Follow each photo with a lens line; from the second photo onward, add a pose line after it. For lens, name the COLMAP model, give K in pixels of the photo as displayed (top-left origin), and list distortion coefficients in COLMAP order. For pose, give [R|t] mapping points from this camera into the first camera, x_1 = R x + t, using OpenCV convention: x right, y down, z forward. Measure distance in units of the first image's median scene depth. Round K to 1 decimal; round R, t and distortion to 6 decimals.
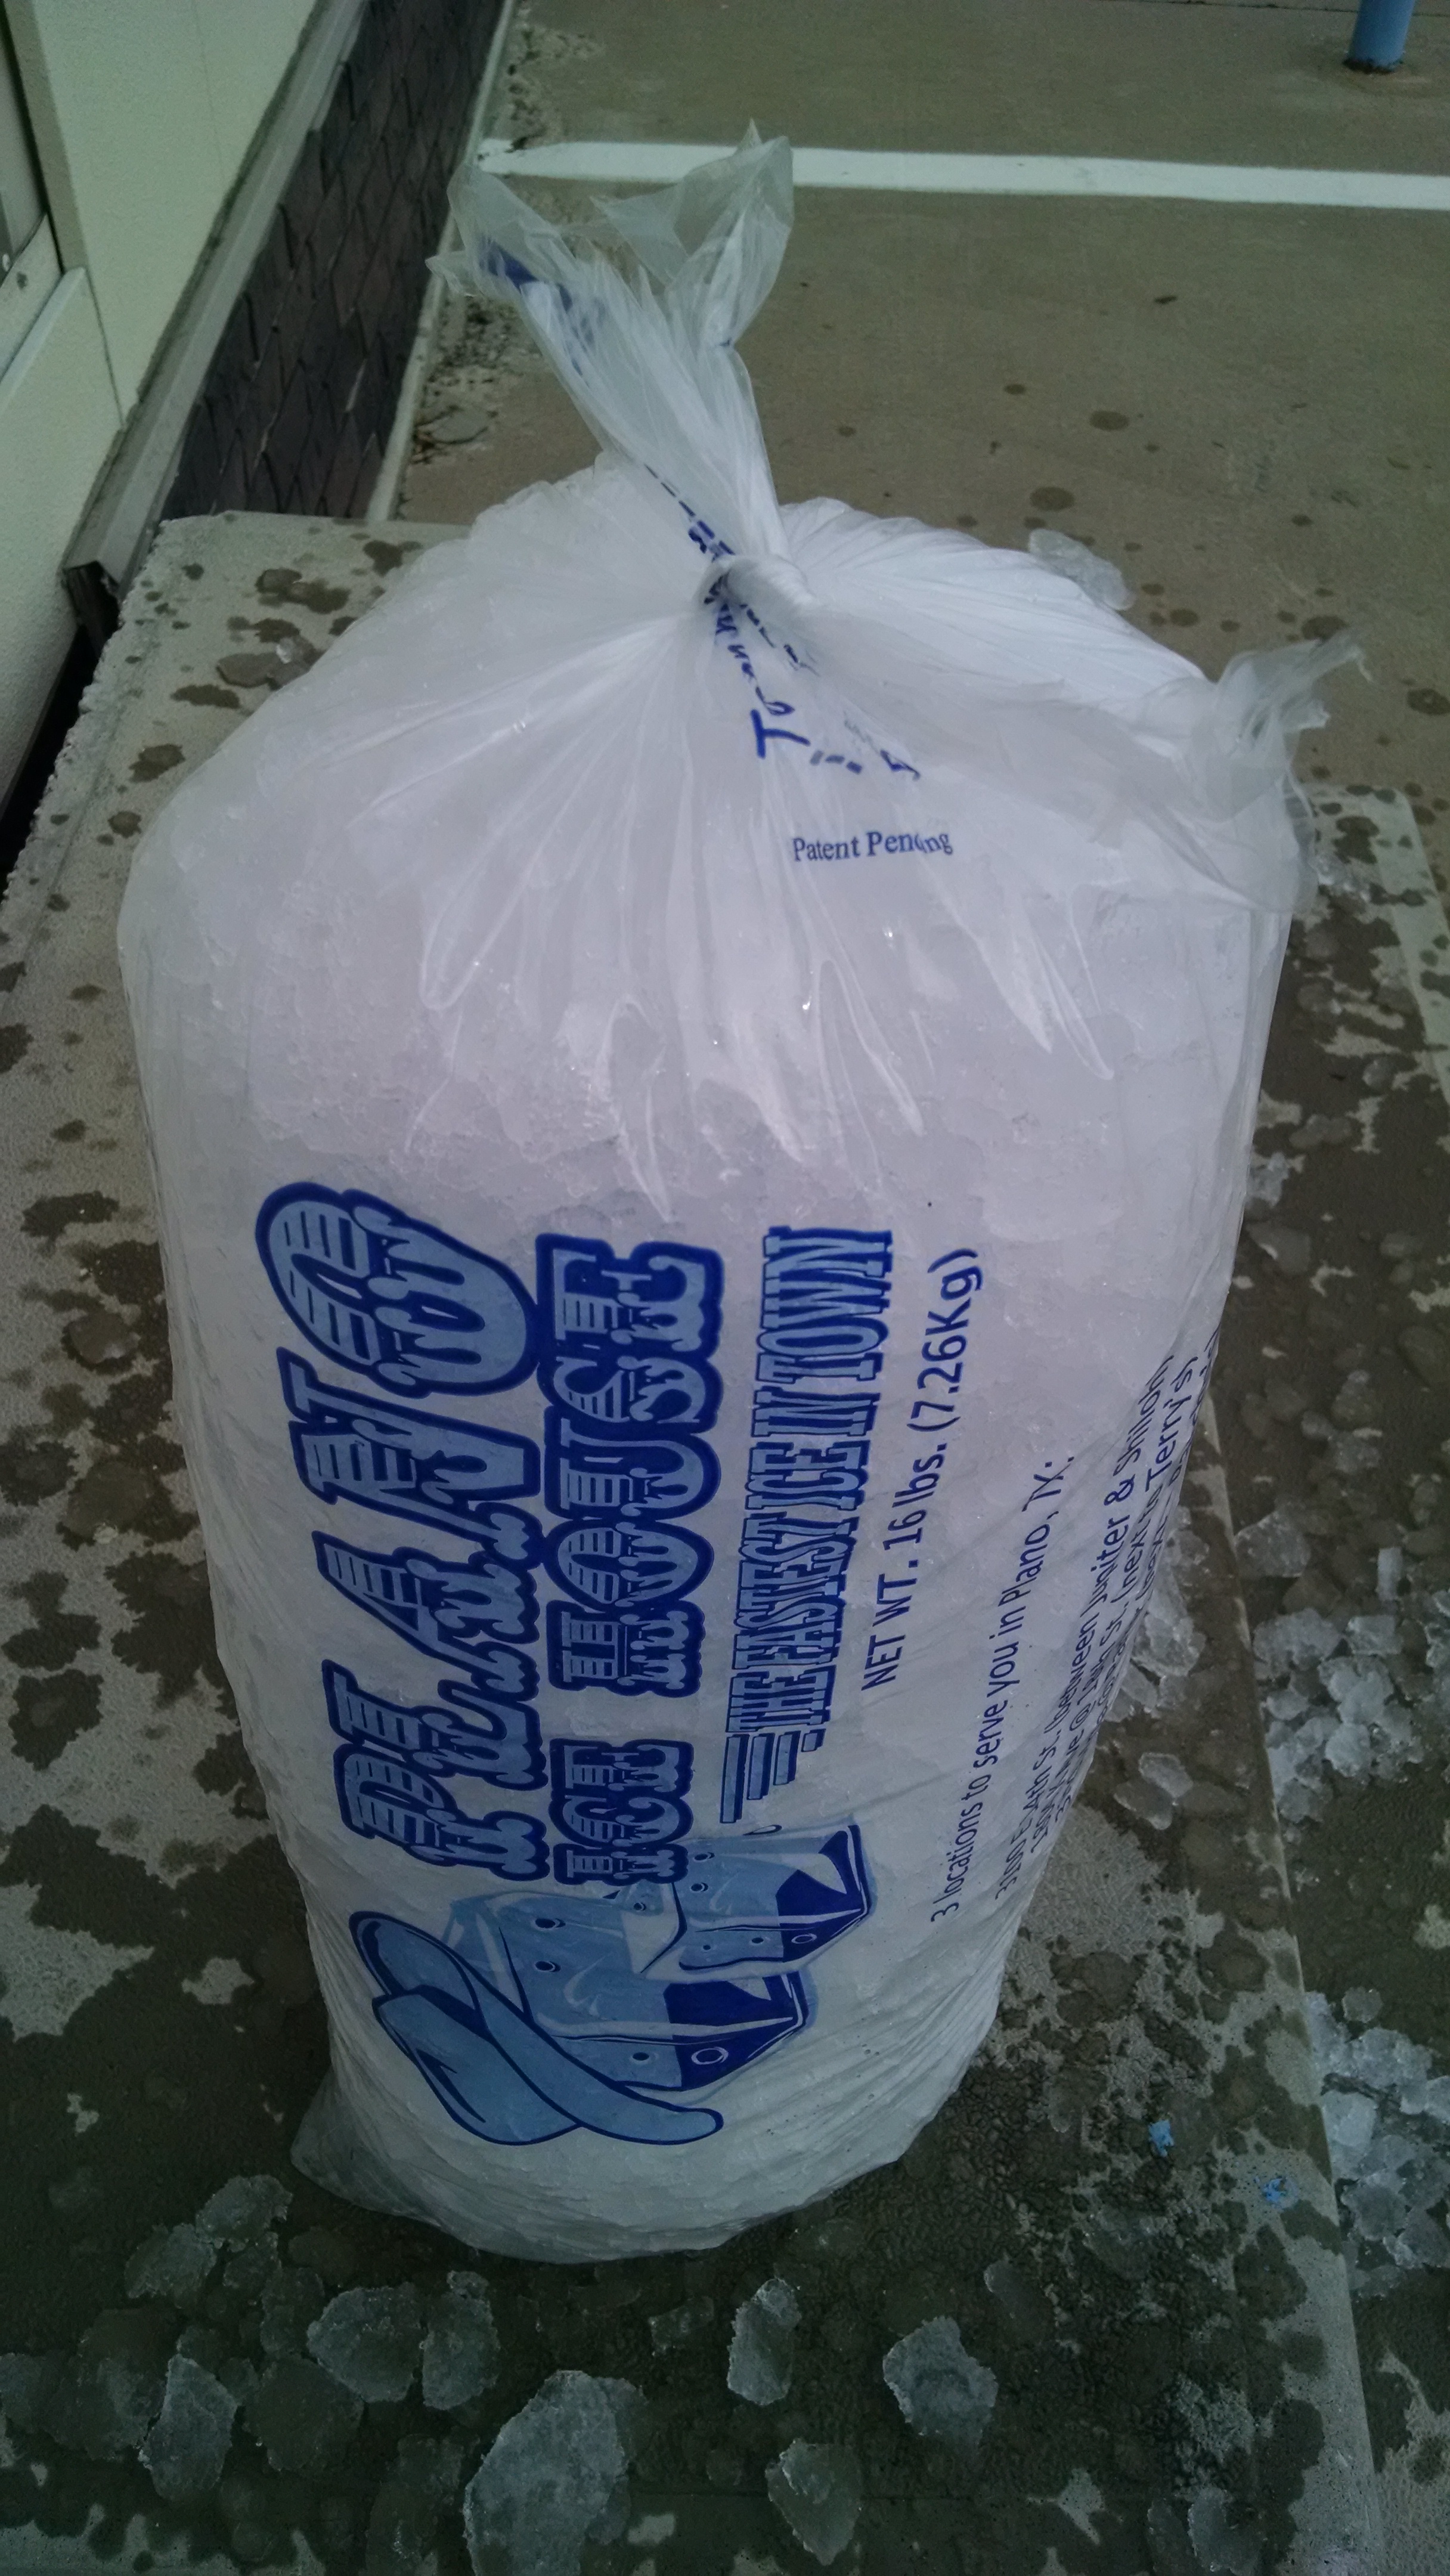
lens RADIAL K [[1948.6, 0, 700.7], [0, 1948.6, 1296.3], [0, 0, 1]] dist [0.032955, -0.089449]
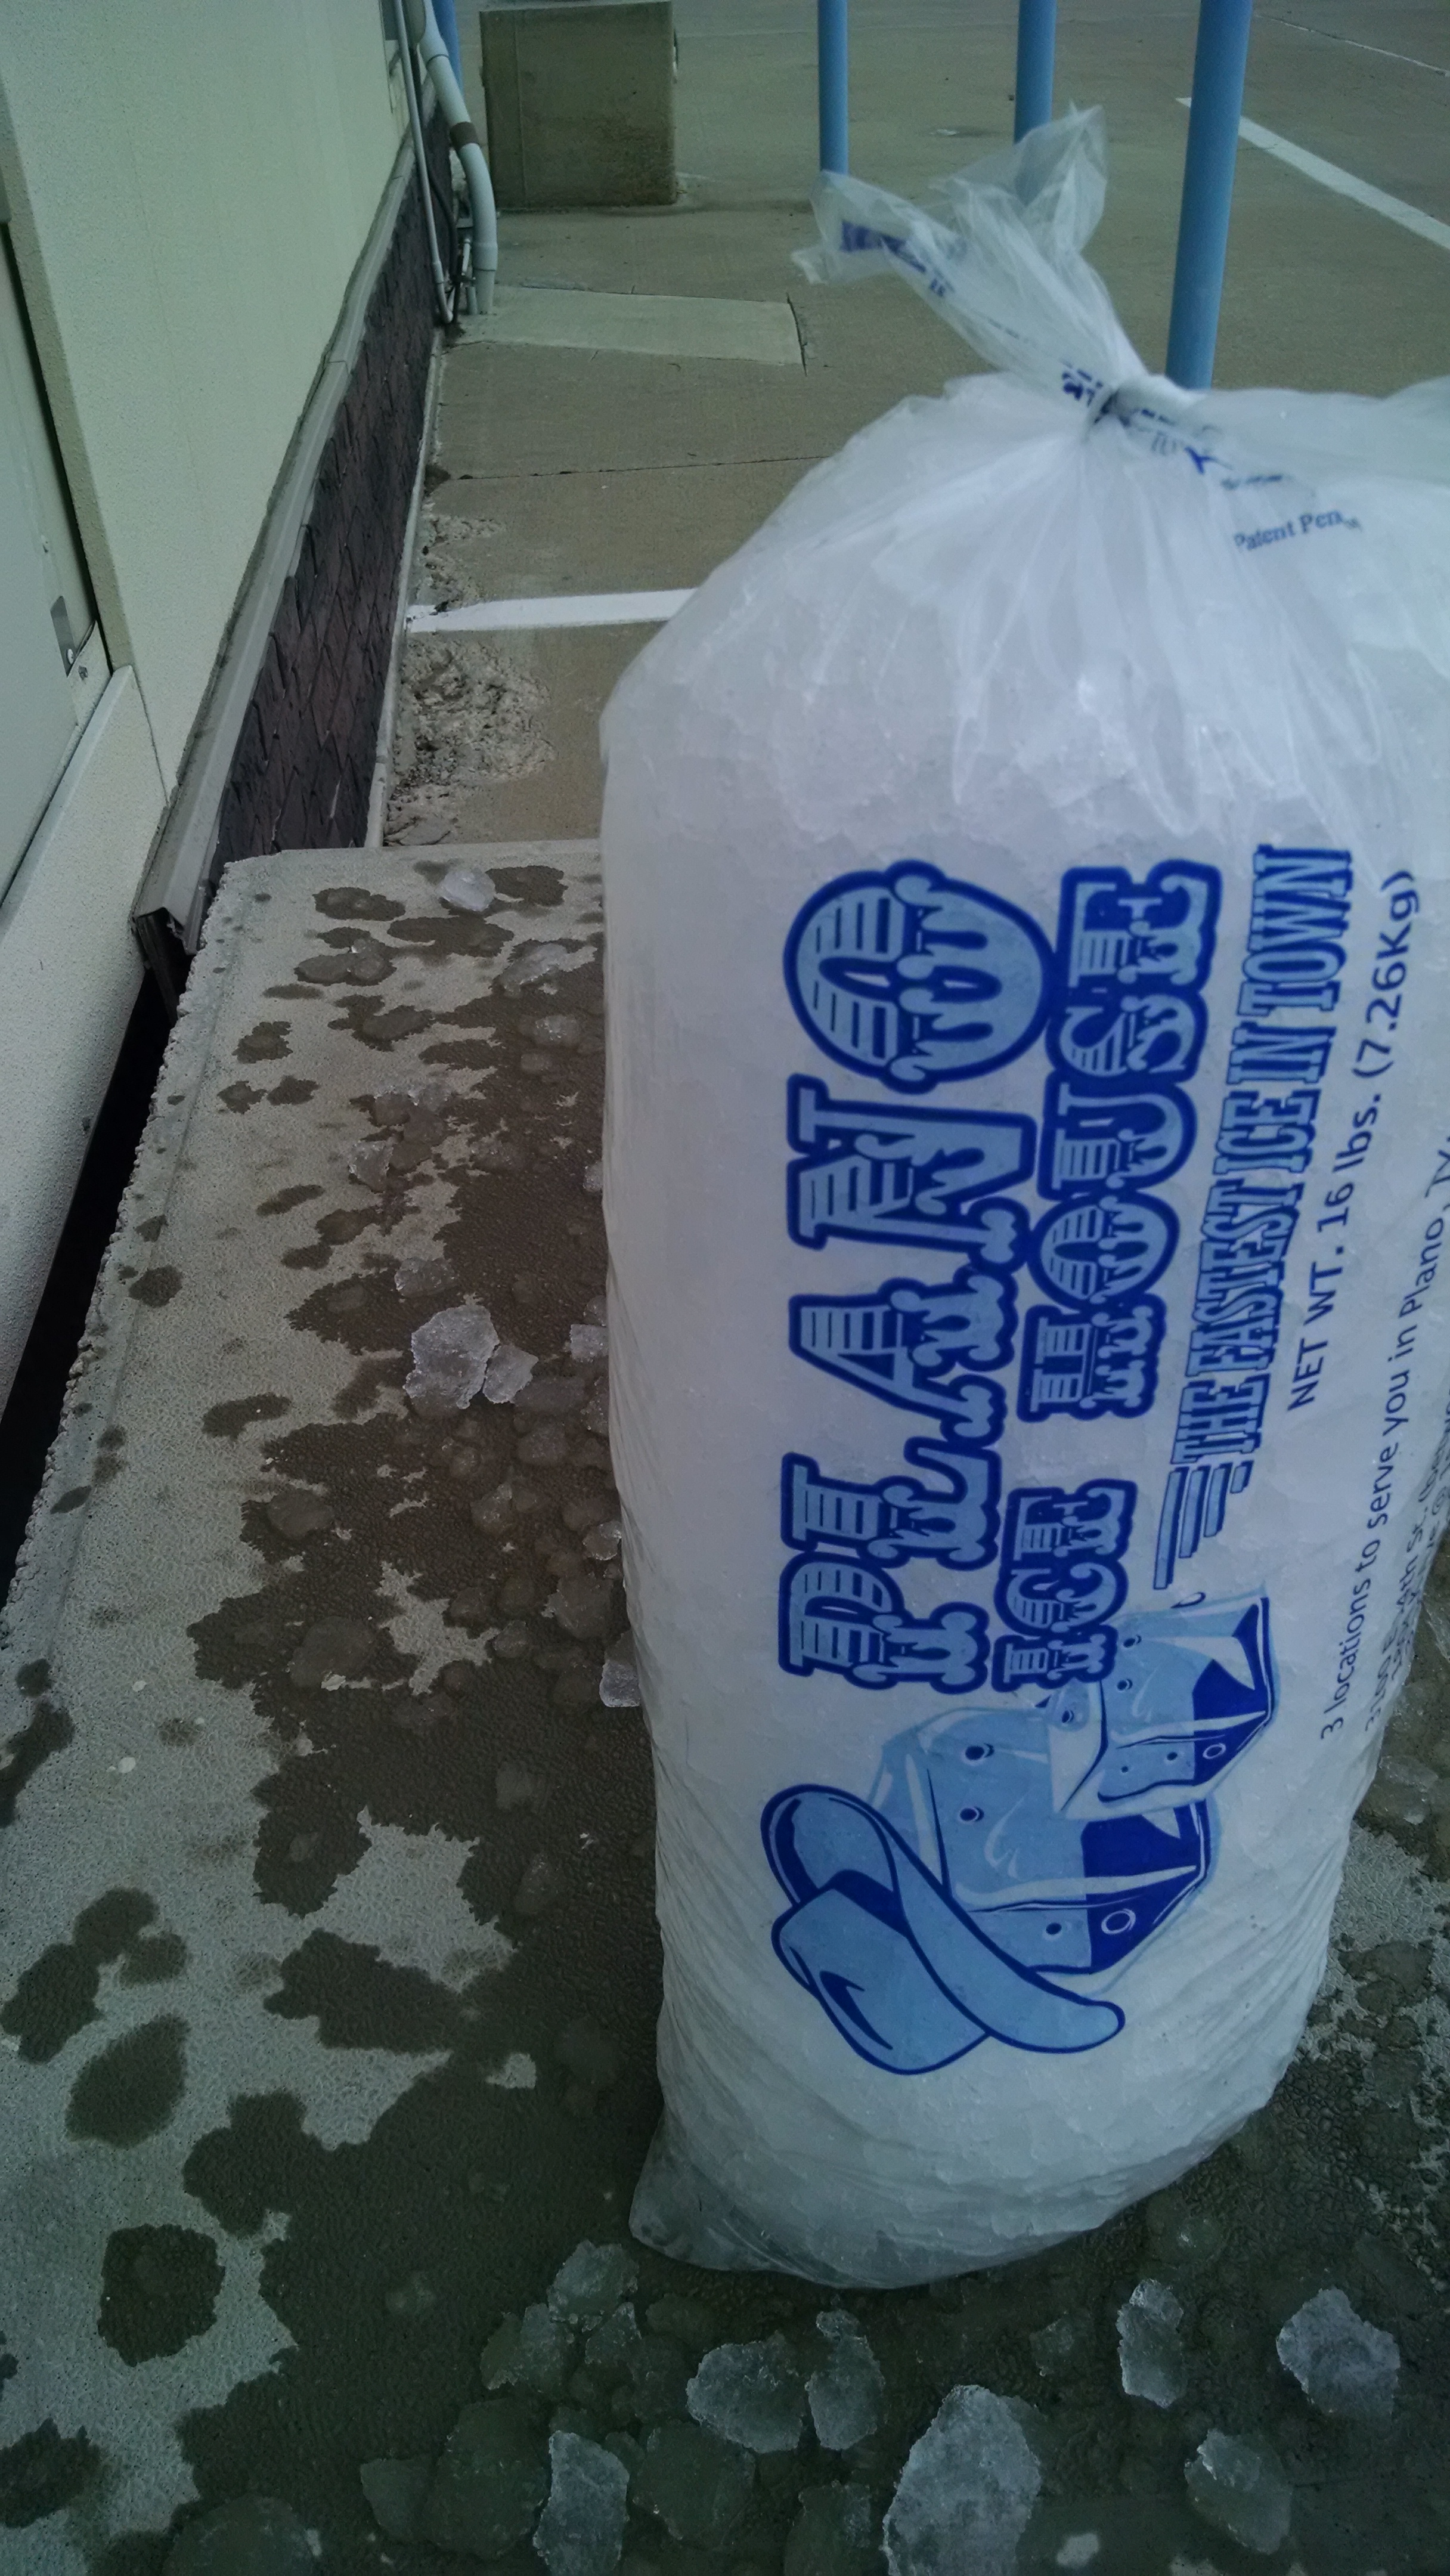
lens RADIAL K [[1910.9, 0, 714.6], [0, 1910.9, 1297.2], [0, 0, 1]] dist [0.066793, -0.136089]
pose [[0.993214, -0.106443, 0.046856, -0.281448], [0.113747, 0.973030, -0.200683, 0.320778], [-0.024231, 0.204651, 0.978535, -0.060445]]
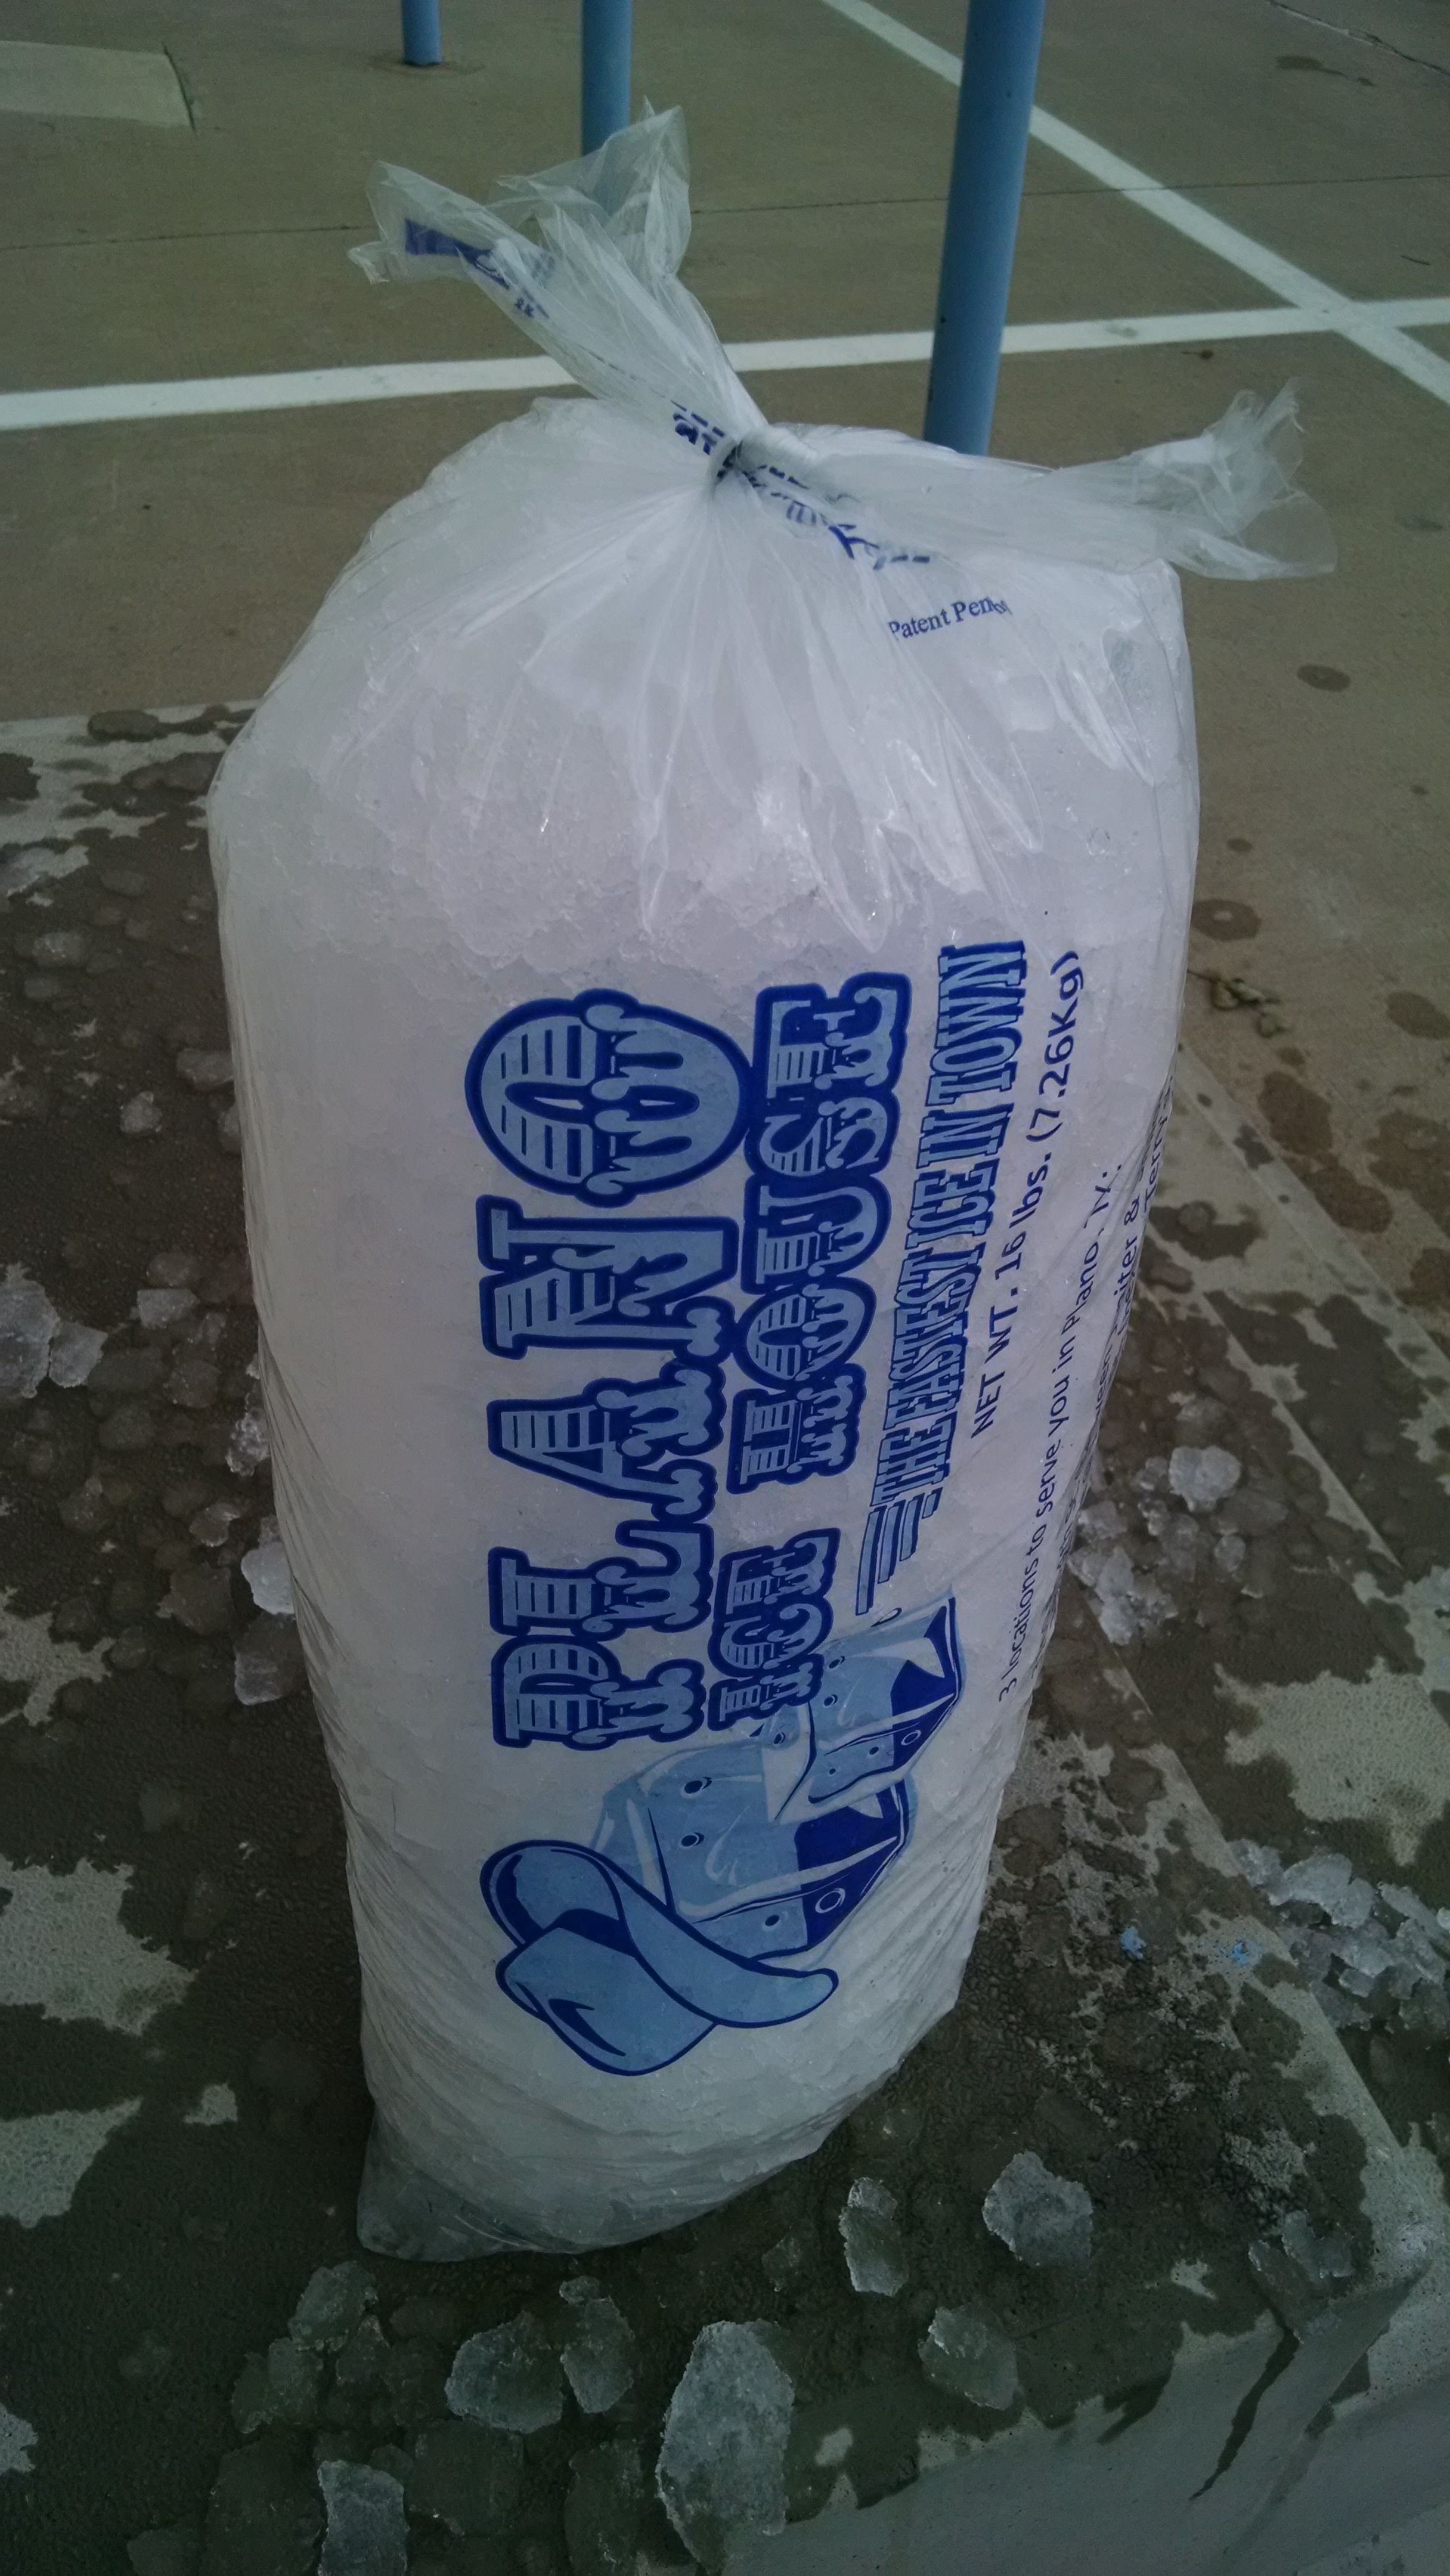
lens RADIAL K [[1933.2, 0, 703.8], [0, 1933.2, 1299.2], [0, 0, 1]] dist [0.054341, -0.124609]
pose [[0.935584, -0.230536, 0.267463, -0.344783], [0.254349, 0.965395, -0.057602, 0.150010], [-0.244928, 0.121921, 0.961845, -0.050176]]
